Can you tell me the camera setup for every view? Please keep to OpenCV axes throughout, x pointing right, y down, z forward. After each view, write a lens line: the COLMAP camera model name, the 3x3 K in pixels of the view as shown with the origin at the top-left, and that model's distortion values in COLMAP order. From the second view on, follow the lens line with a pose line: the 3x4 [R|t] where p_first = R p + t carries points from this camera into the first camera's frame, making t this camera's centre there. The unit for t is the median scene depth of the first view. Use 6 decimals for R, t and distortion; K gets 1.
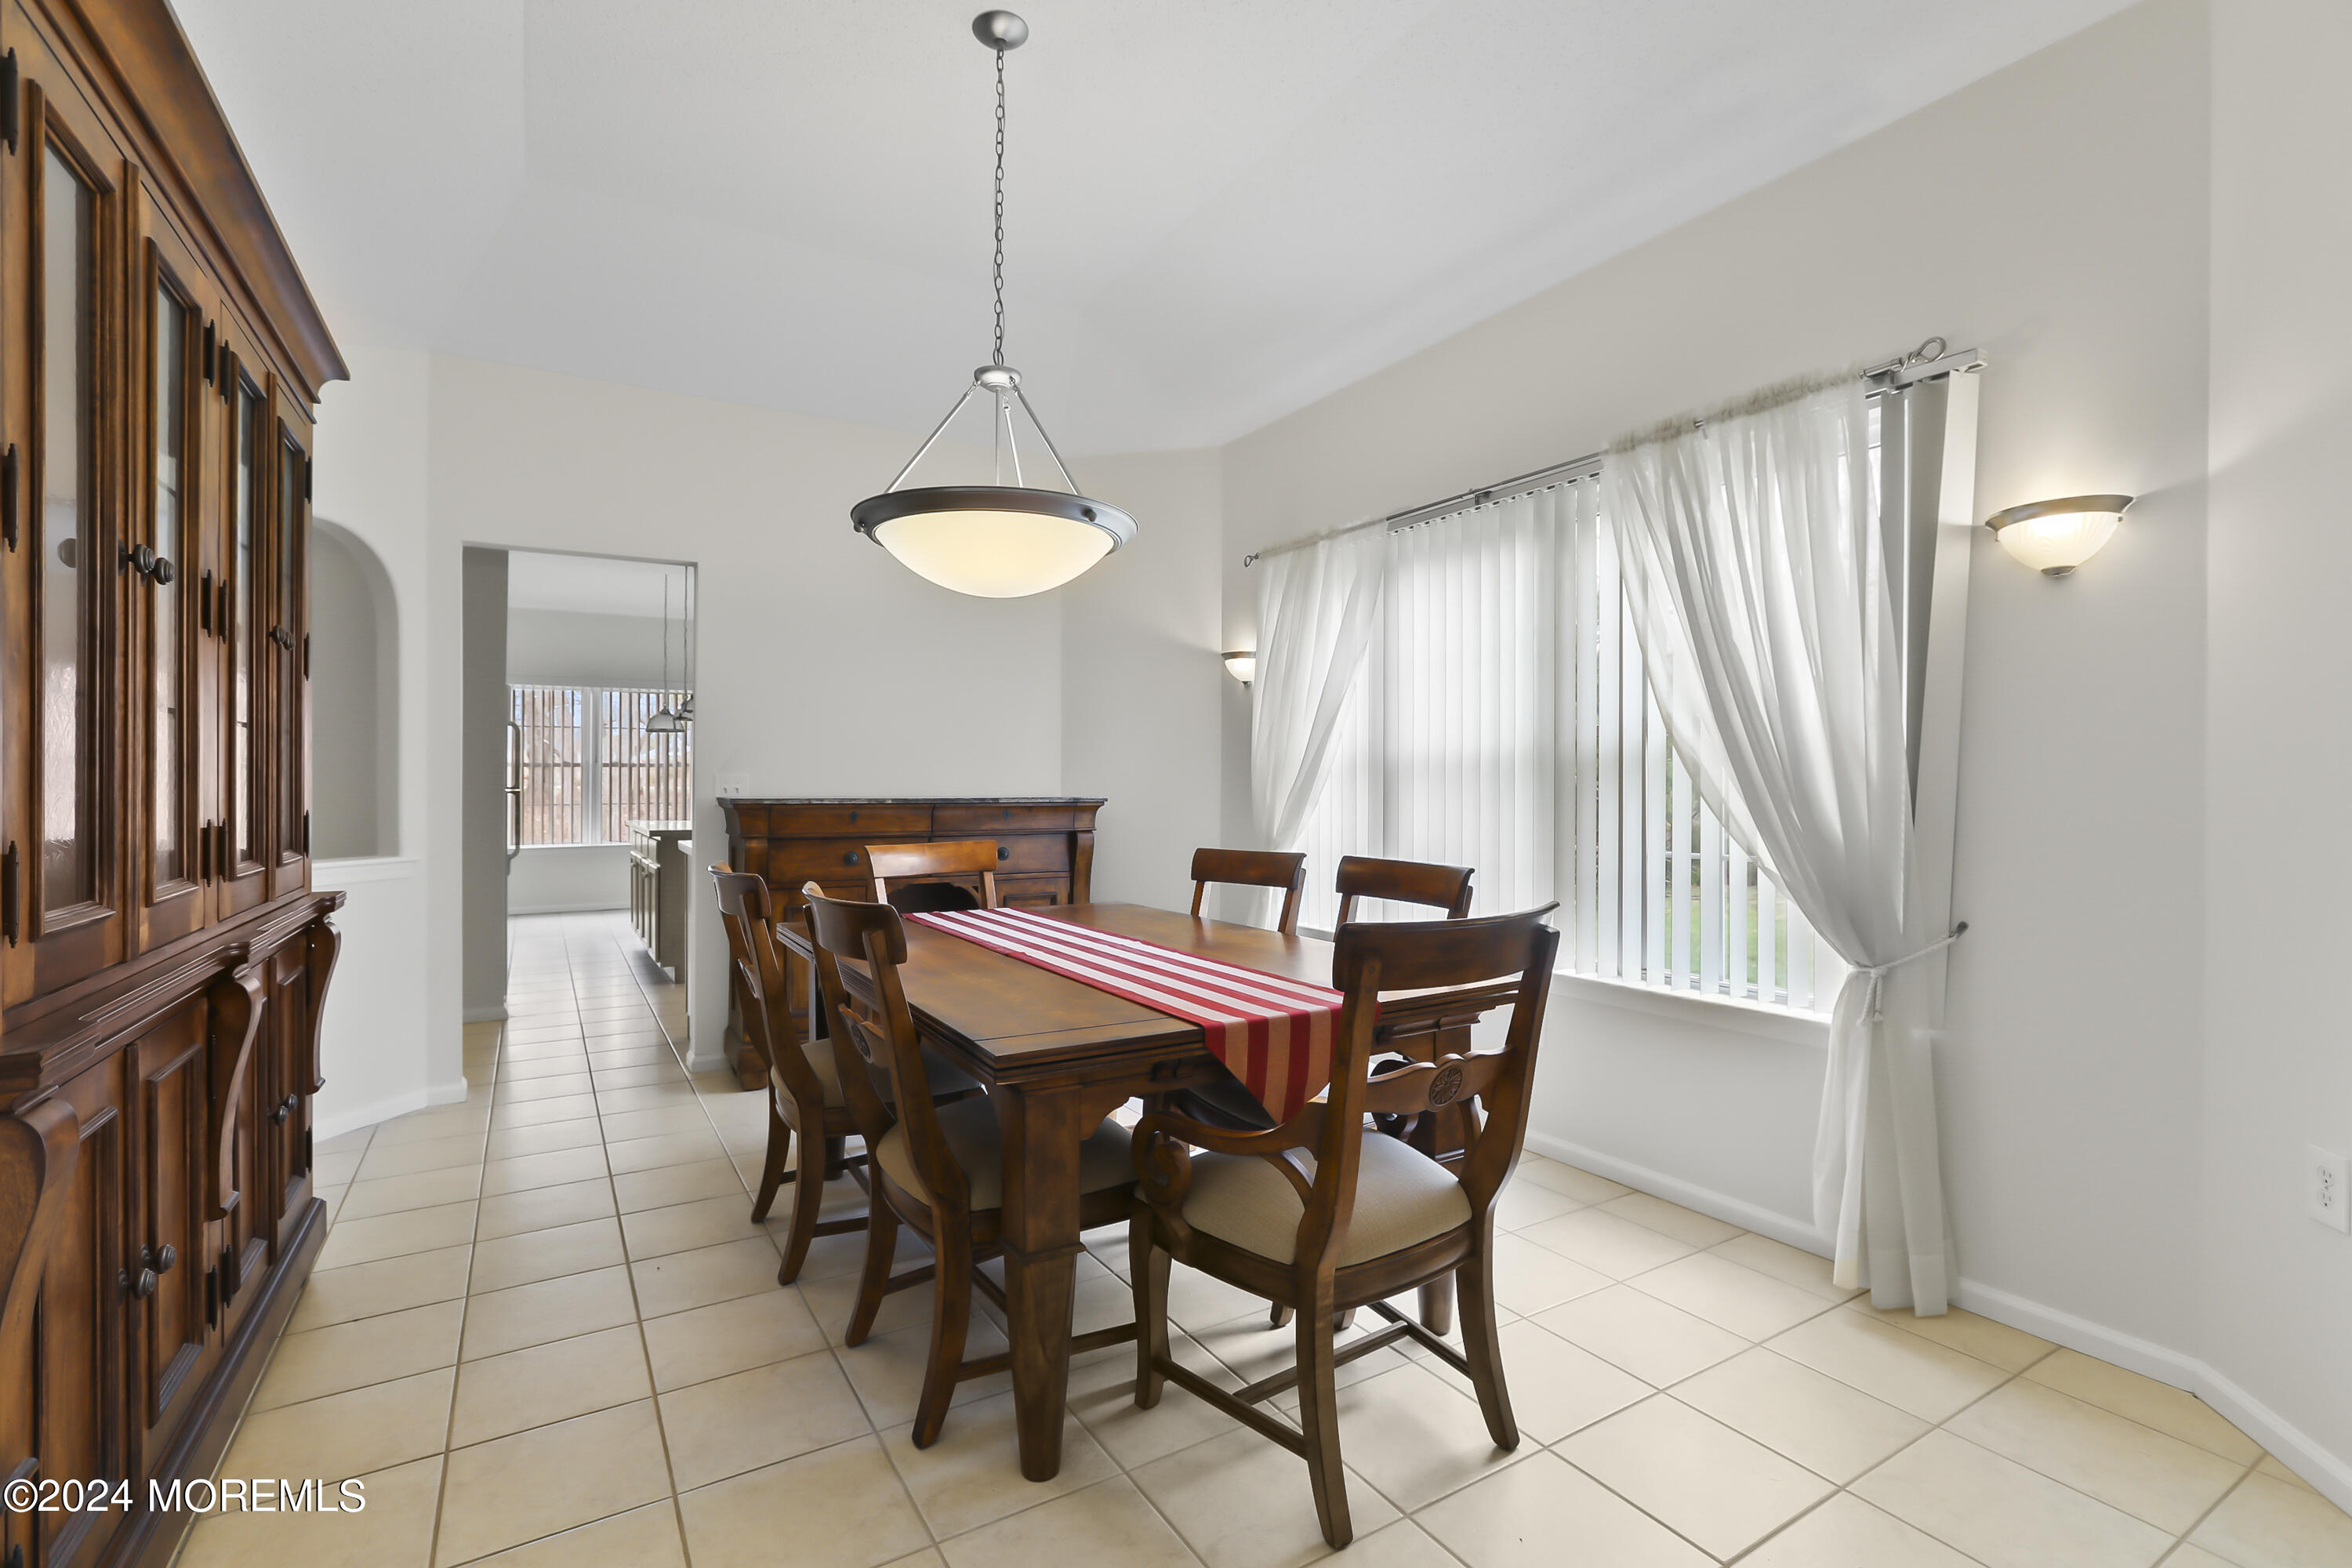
lens RADIAL K [[1062.3, 0, 1163.1], [0, 1062.3, 772.1], [0, 0, 1]] dist [-0.017097, 0.001622]
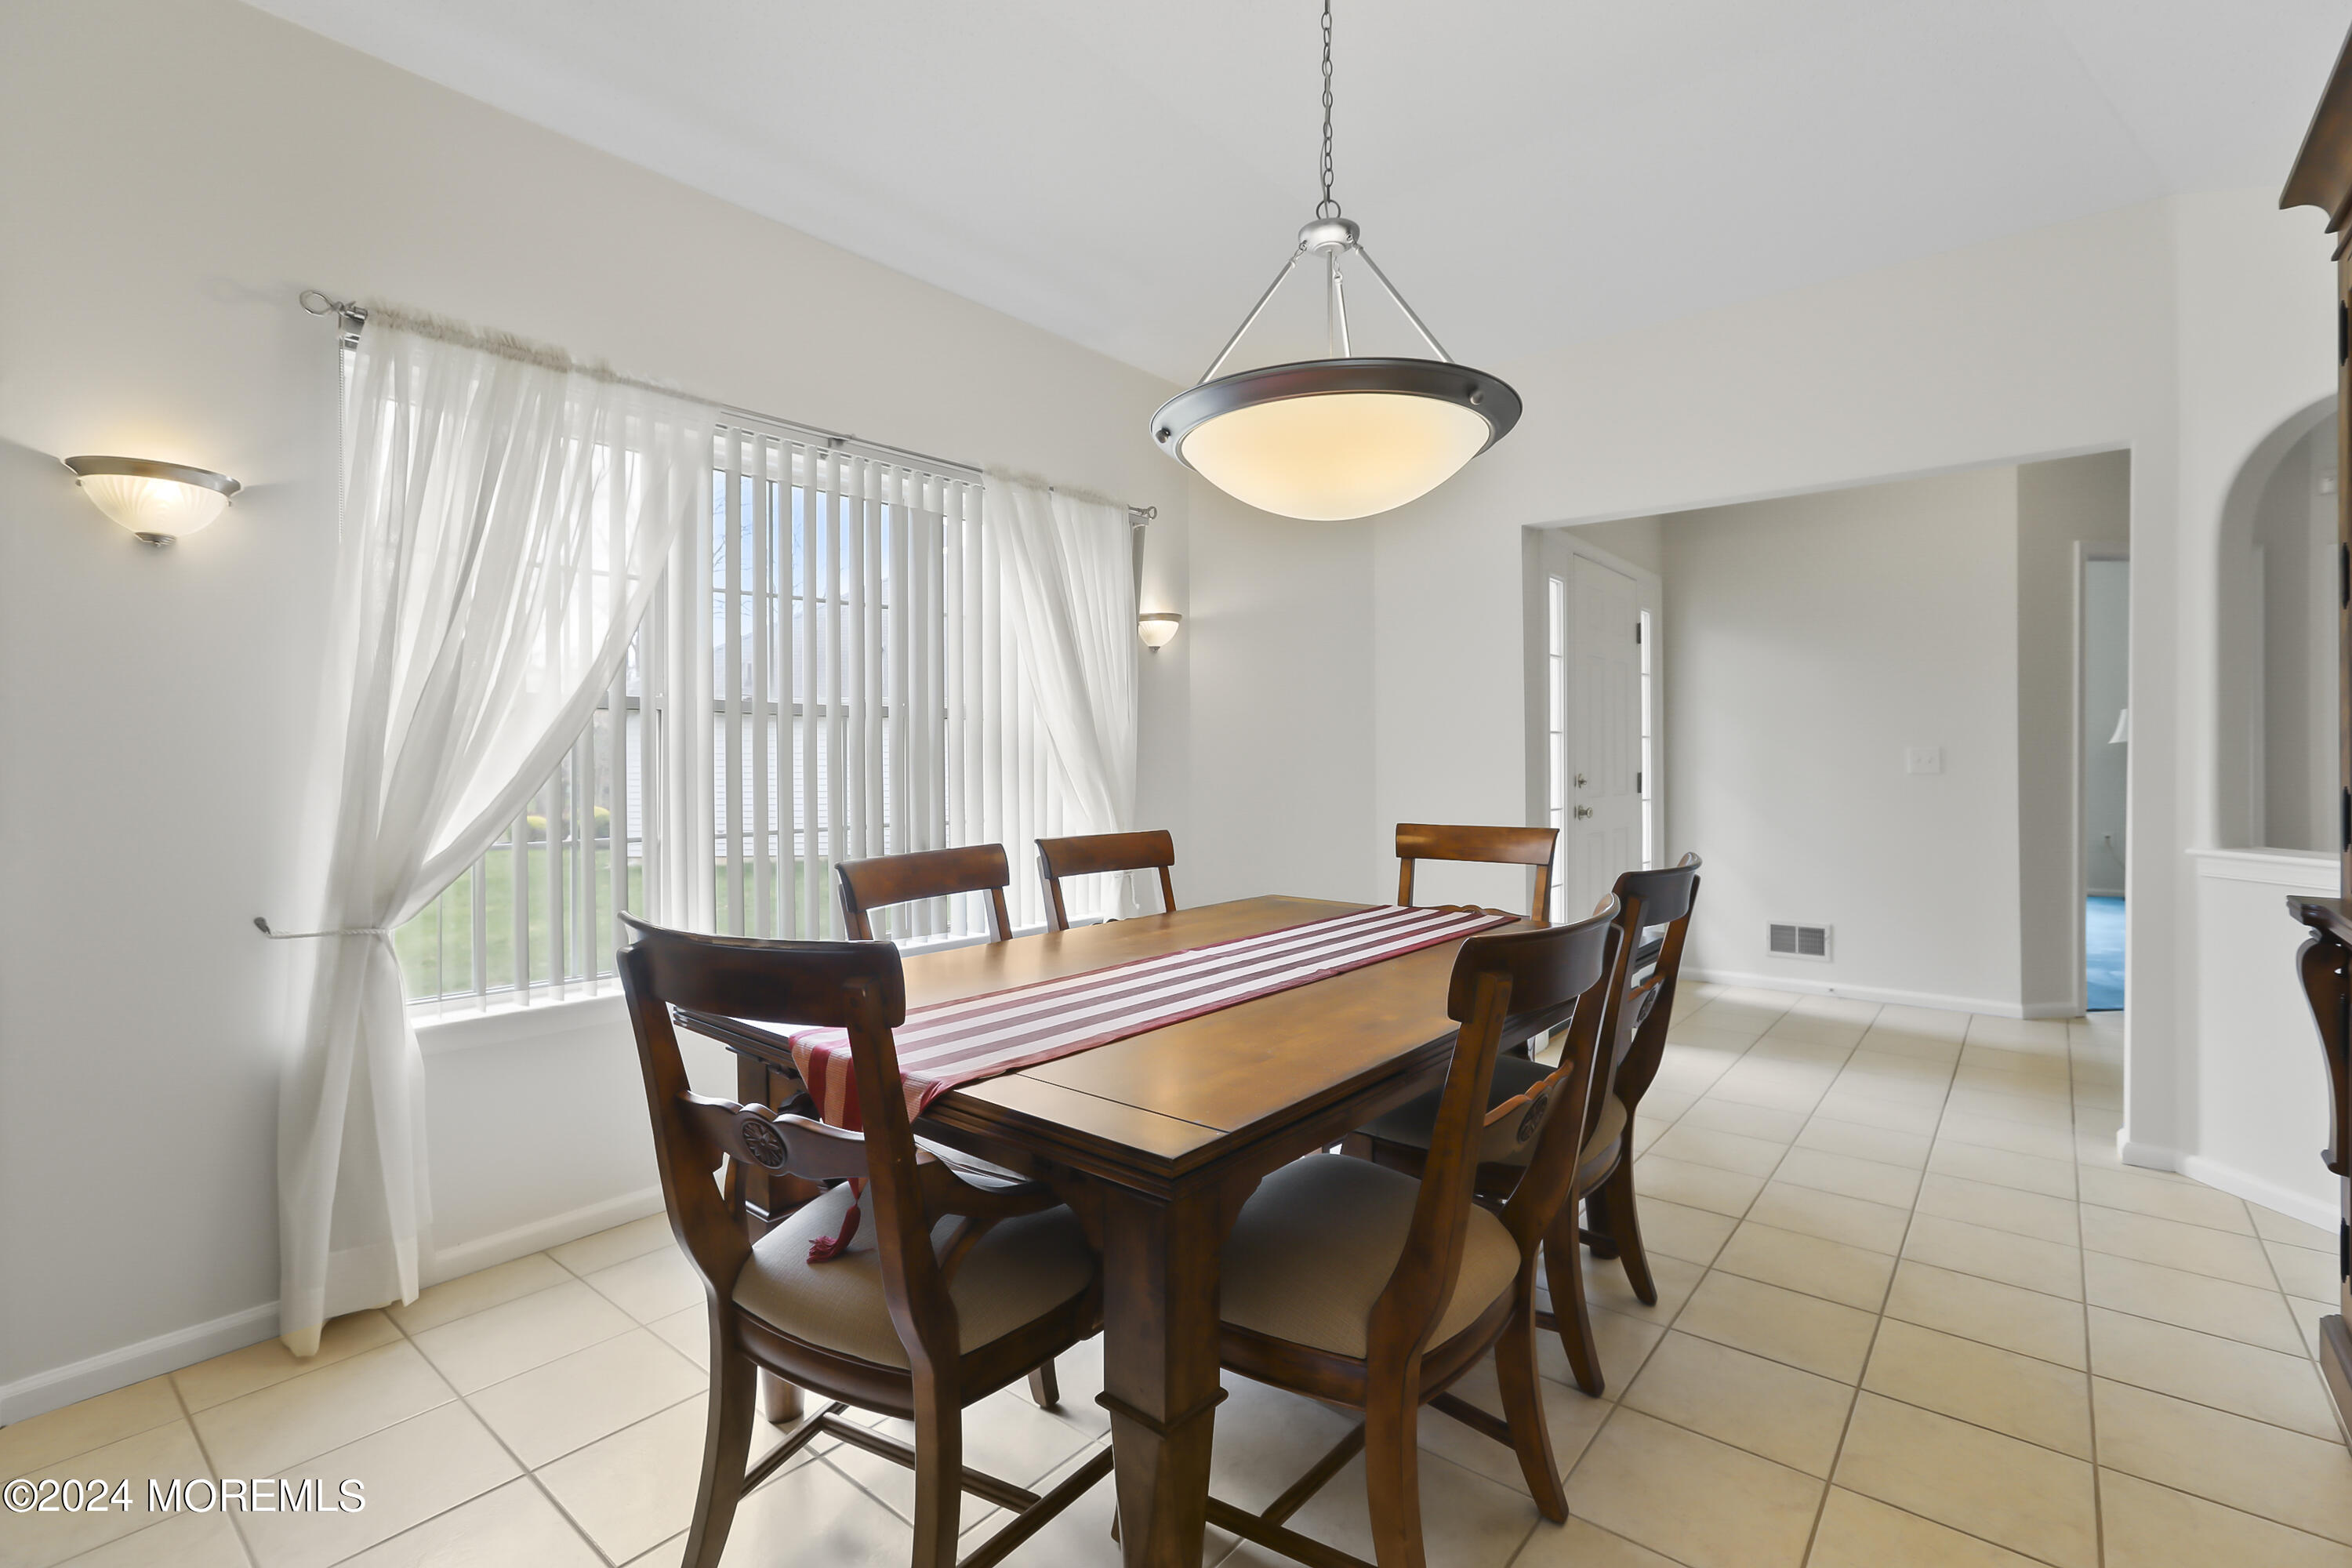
lens RADIAL K [[1062.3, 0, 1179.6], [0, 1062.3, 766.1], [0, 0, 1]] dist [-0.017097, 0.001622]
pose [[-0.330422, -0.000678, 0.943833, -0.772393], [0.007666, 0.999965, 0.003402, 0.015354], [-0.943802, 0.008359, -0.330405, 1.239408]]
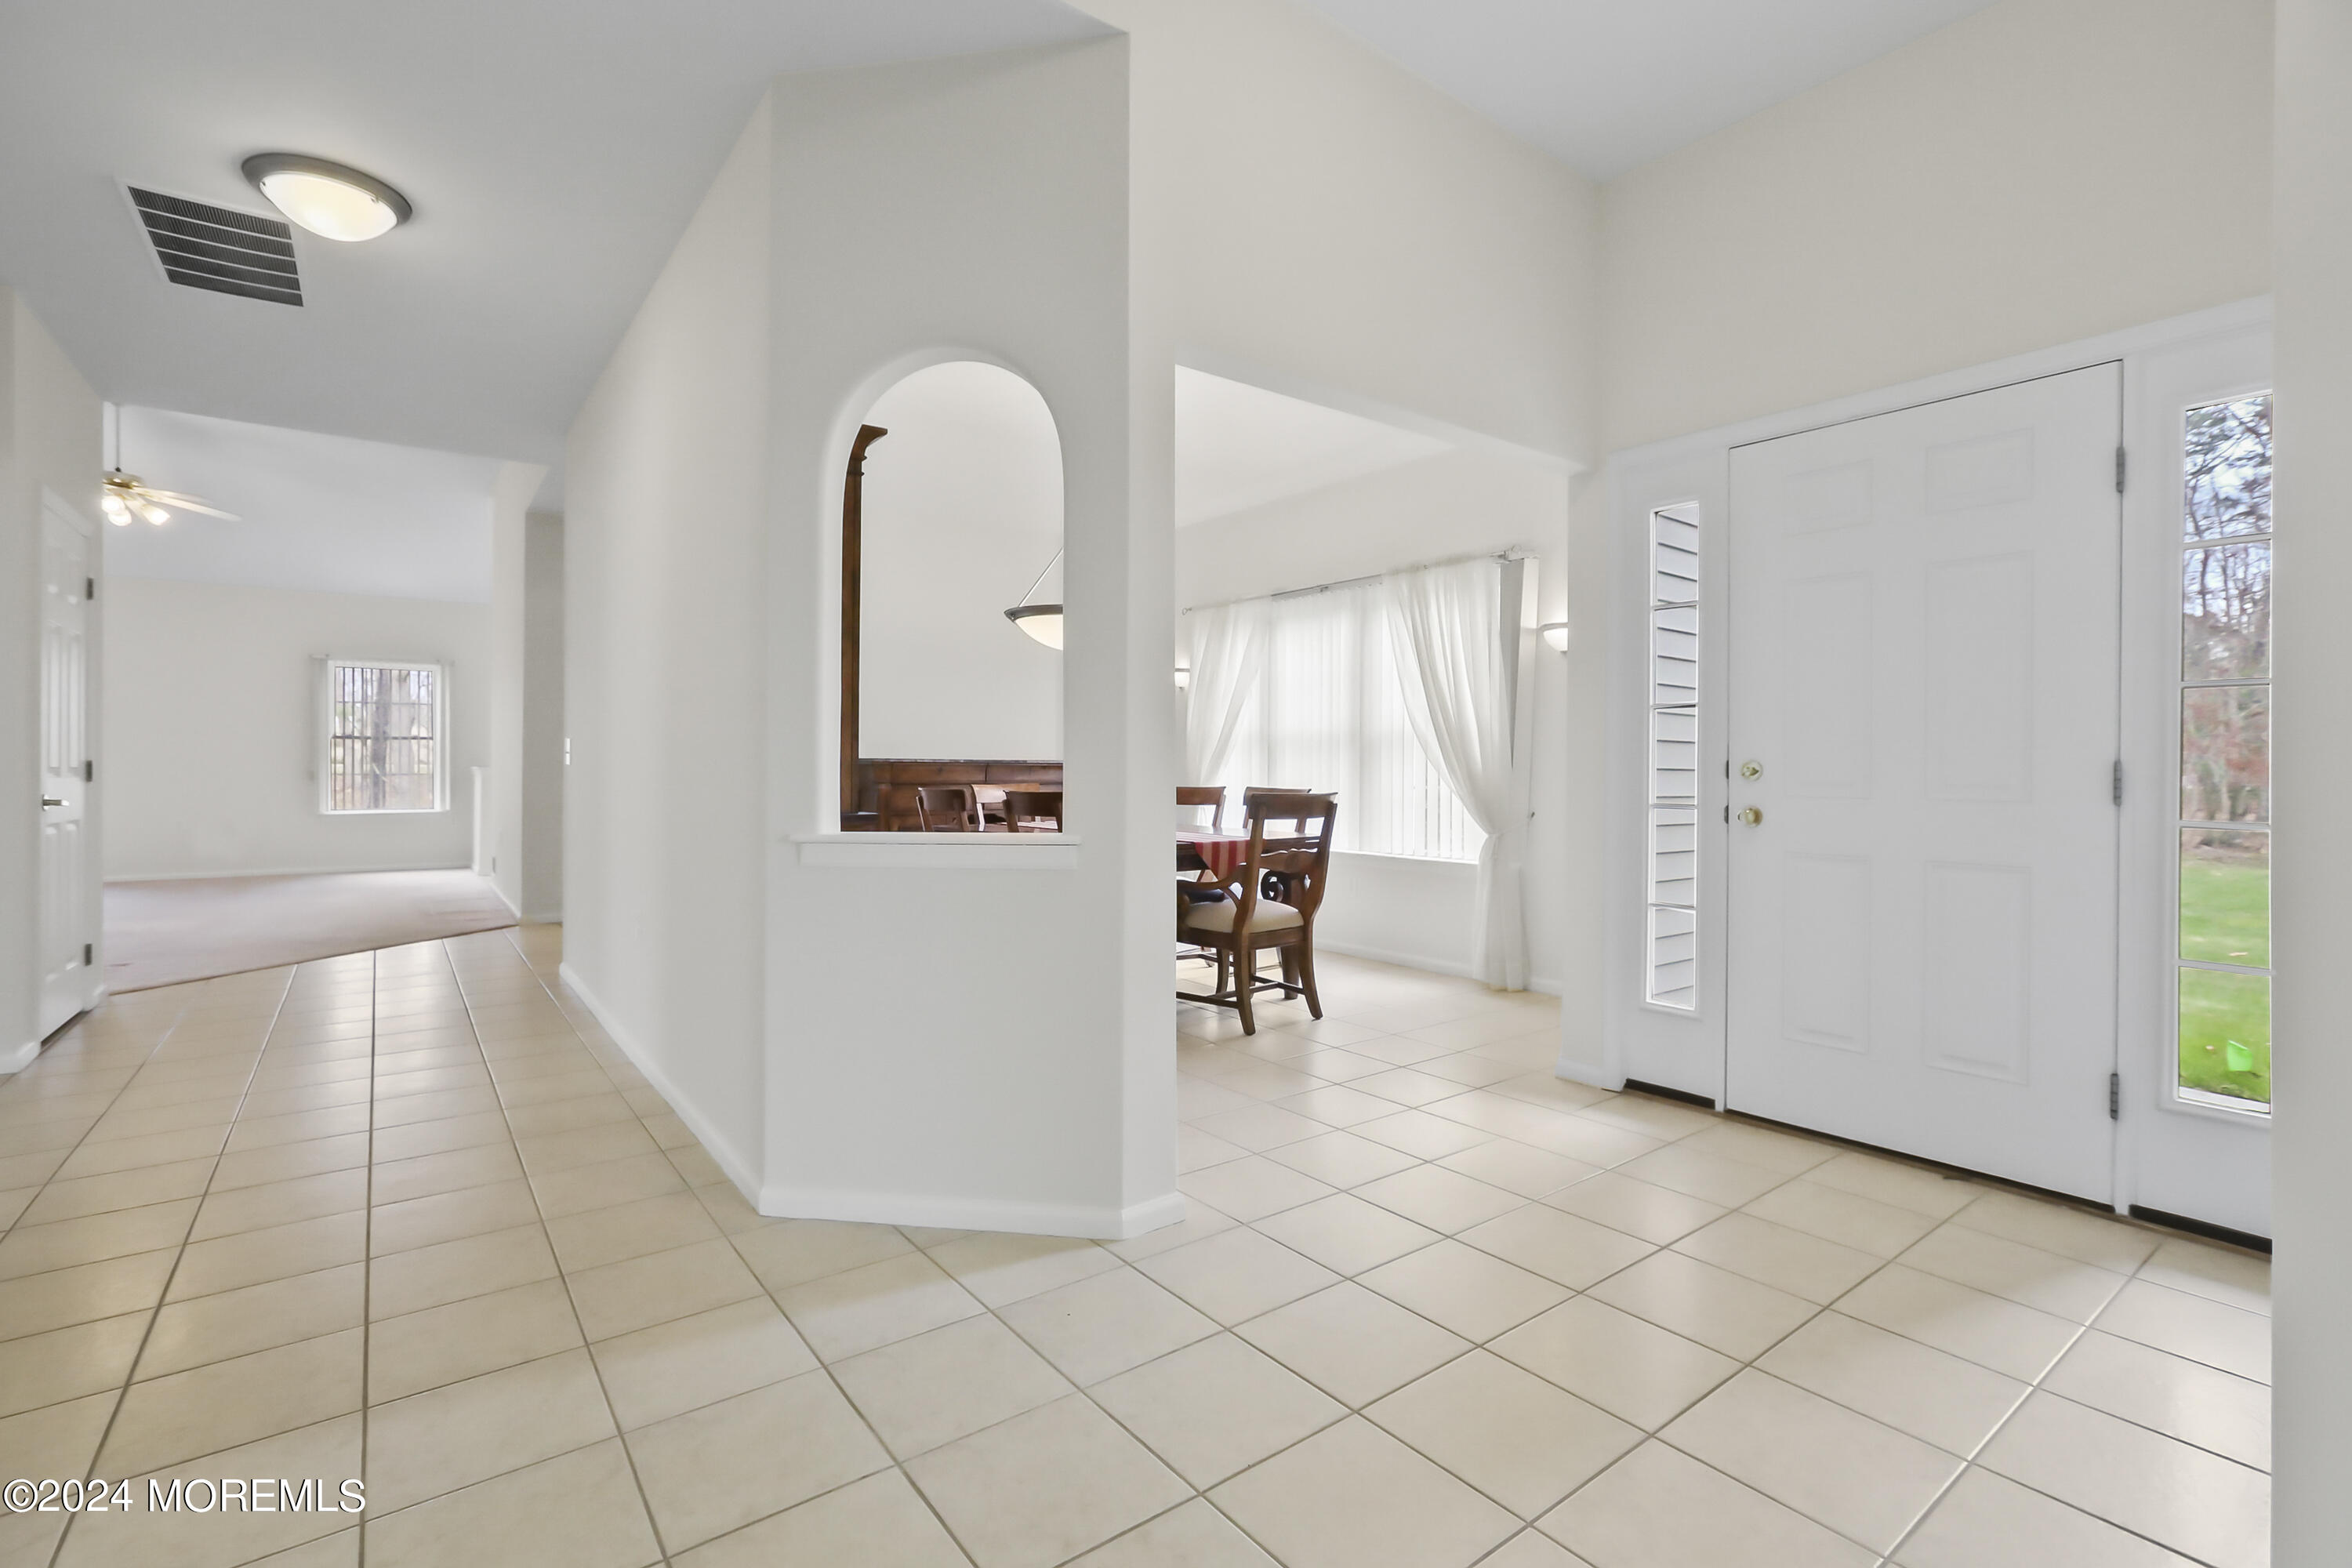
lens RADIAL K [[1062.3, 0, 1172.7], [0, 1062.3, 783.4], [0, 0, 1]] dist [-0.017097, 0.001622]
pose [[0.993122, 0.002511, 0.117060, -0.189142], [-0.005352, 0.999699, 0.023961, 0.030150], [-0.116965, -0.024423, 0.992836, -0.893980]]
